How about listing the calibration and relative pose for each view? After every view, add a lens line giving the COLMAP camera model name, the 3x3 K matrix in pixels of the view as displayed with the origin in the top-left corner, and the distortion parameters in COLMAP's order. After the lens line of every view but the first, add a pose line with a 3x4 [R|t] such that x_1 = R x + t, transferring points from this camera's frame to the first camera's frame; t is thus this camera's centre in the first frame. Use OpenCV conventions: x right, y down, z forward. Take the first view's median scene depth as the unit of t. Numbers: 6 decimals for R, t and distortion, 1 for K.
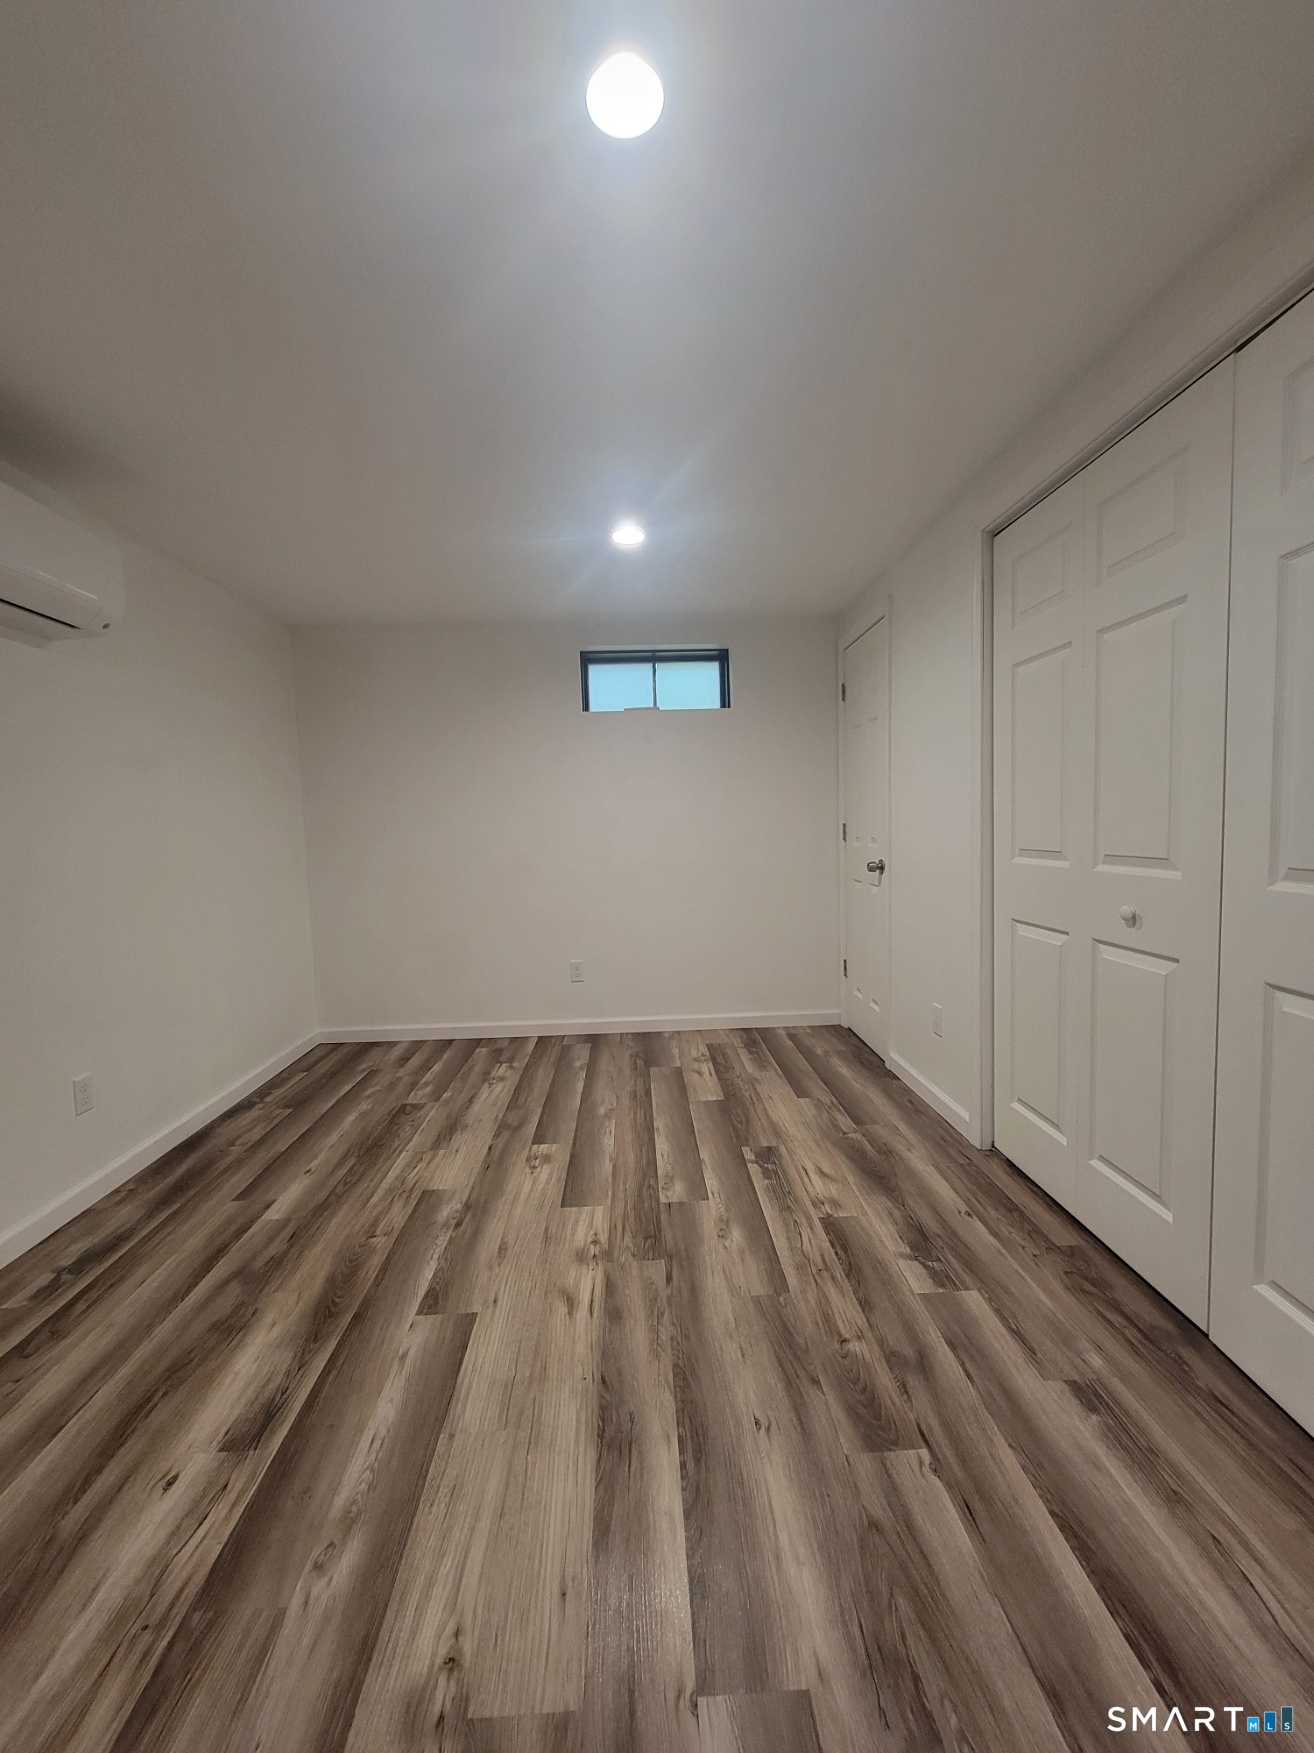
lens RADIAL K [[708.0, 0, 664.9], [0, 708.0, 878.5], [0, 0, 1]] dist [-0.005532, 0.000384]
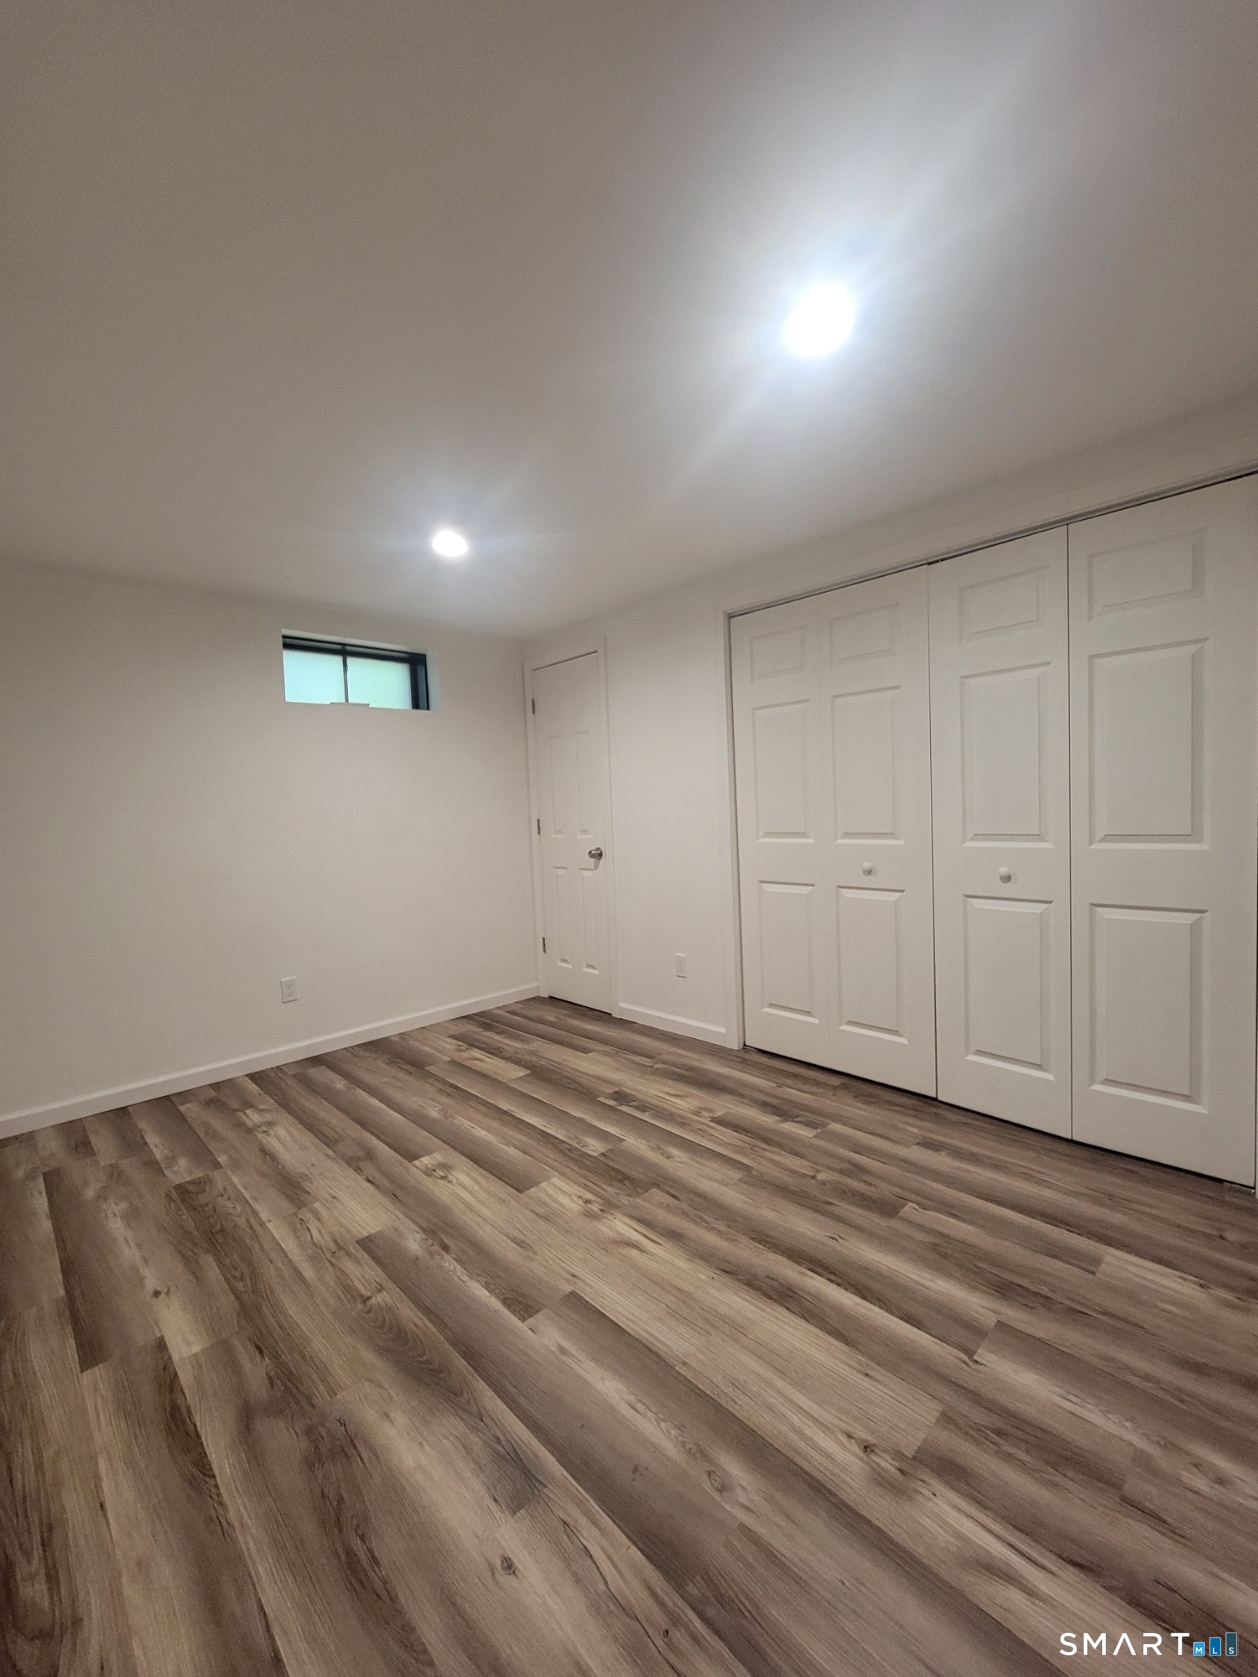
lens RADIAL K [[677.3, 0, 638.9], [0, 677.3, 836.6], [0, 0, 1]] dist [-0.005532, 0.000384]
pose [[0.751849, -0.032335, 0.658542, -0.720335], [0.068424, 0.997230, -0.029154, -0.012061], [-0.655775, 0.066980, 0.751979, 0.127912]]
